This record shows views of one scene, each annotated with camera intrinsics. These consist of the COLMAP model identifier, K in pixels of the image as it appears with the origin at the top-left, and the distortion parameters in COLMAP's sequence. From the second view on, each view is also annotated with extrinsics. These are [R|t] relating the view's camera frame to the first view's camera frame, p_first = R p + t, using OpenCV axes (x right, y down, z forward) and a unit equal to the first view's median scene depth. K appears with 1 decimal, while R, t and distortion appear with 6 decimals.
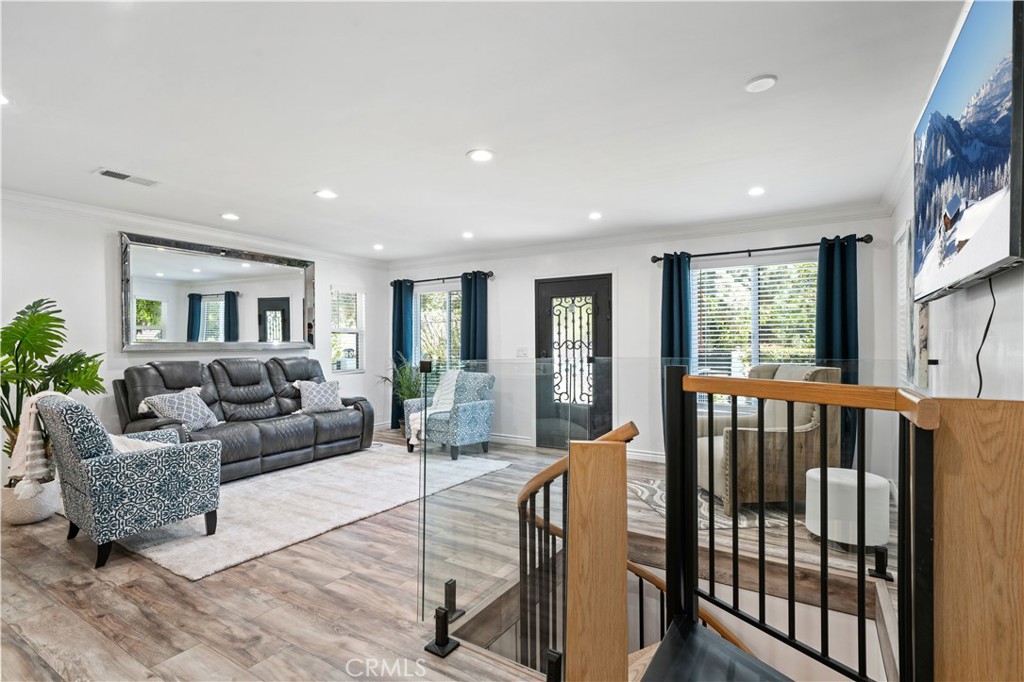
lens RADIAL K [[496.4, 0, 508.9], [0, 496.4, 347.1], [0, 0, 1]] dist [0.000170, 0.000016]
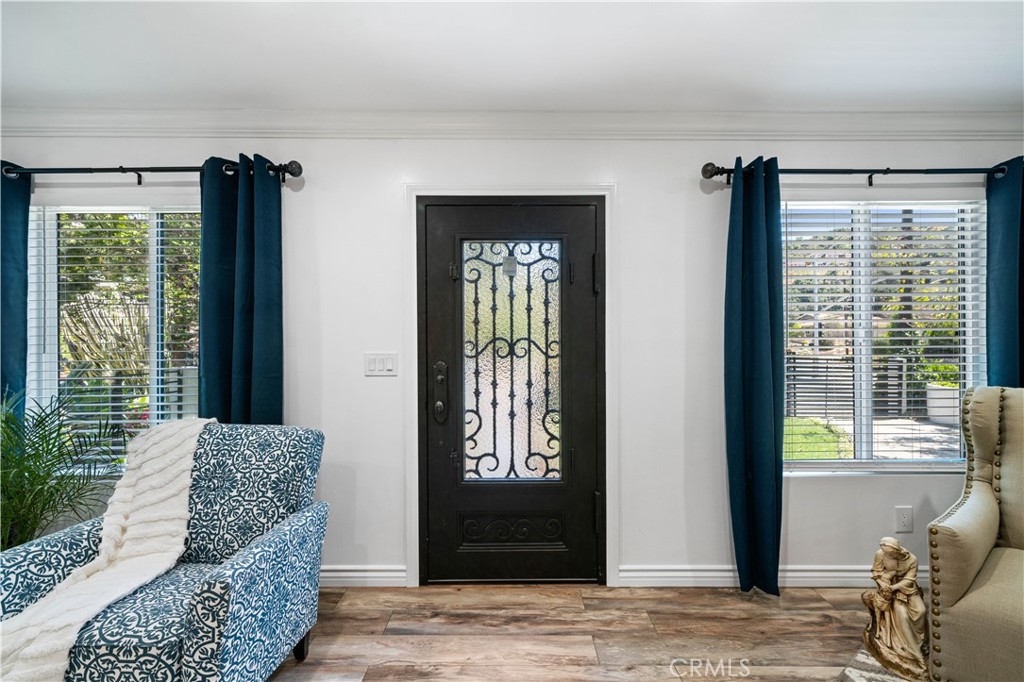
lens RADIAL K [[465.1, 0, 512.9], [0, 465.1, 345.2], [0, 0, 1]] dist [0.001924, -0.000679]
pose [[0.842430, 0.002825, 0.538798, -0.097680], [0.002476, 0.999955, -0.009116, -0.003195], [-0.538799, 0.009014, 0.842386, 0.643168]]
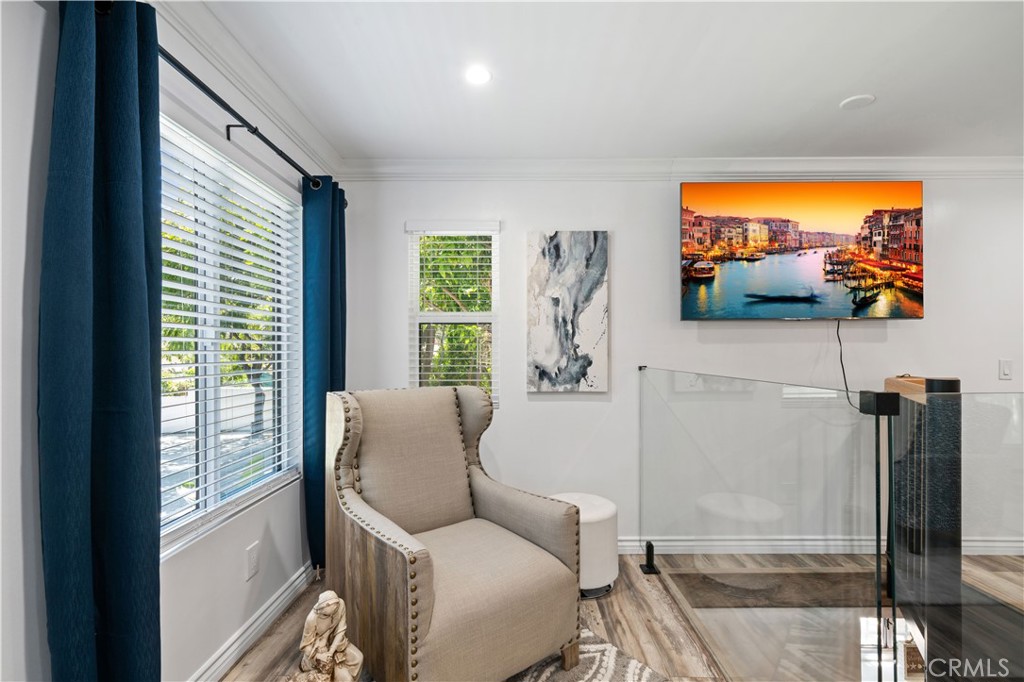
lens RADIAL K [[465.1, 0, 513.3], [0, 465.1, 351.6], [0, 0, 1]] dist [0.001924, -0.000679]
pose [[-0.534870, 0.005229, 0.844918, 0.030294], [0.007128, 0.999973, -0.001676, -0.003049], [-0.844904, 0.005126, -0.534893, 0.832320]]
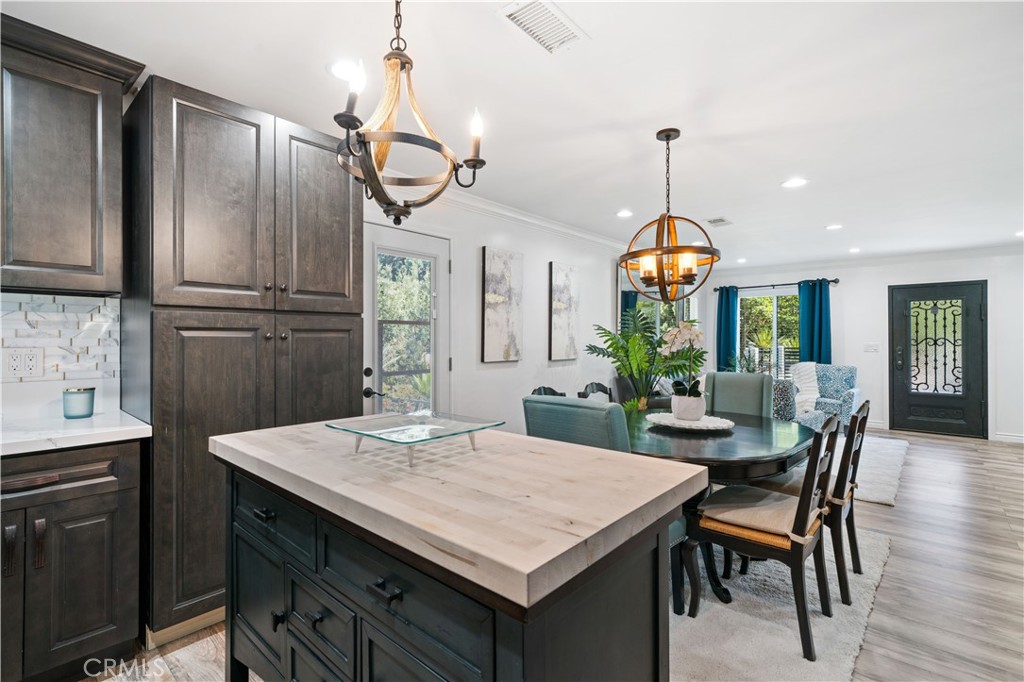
lens RADIAL K [[465.1, 0, 506.6], [0, 465.1, 338.9], [0, 0, 1]] dist [0.001924, -0.000679]
pose [[0.987640, 0.005984, -0.156628, -0.685691], [-0.007955, 0.999897, -0.011961, 0.009361], [0.156540, 0.013059, 0.987585, -0.224740]]
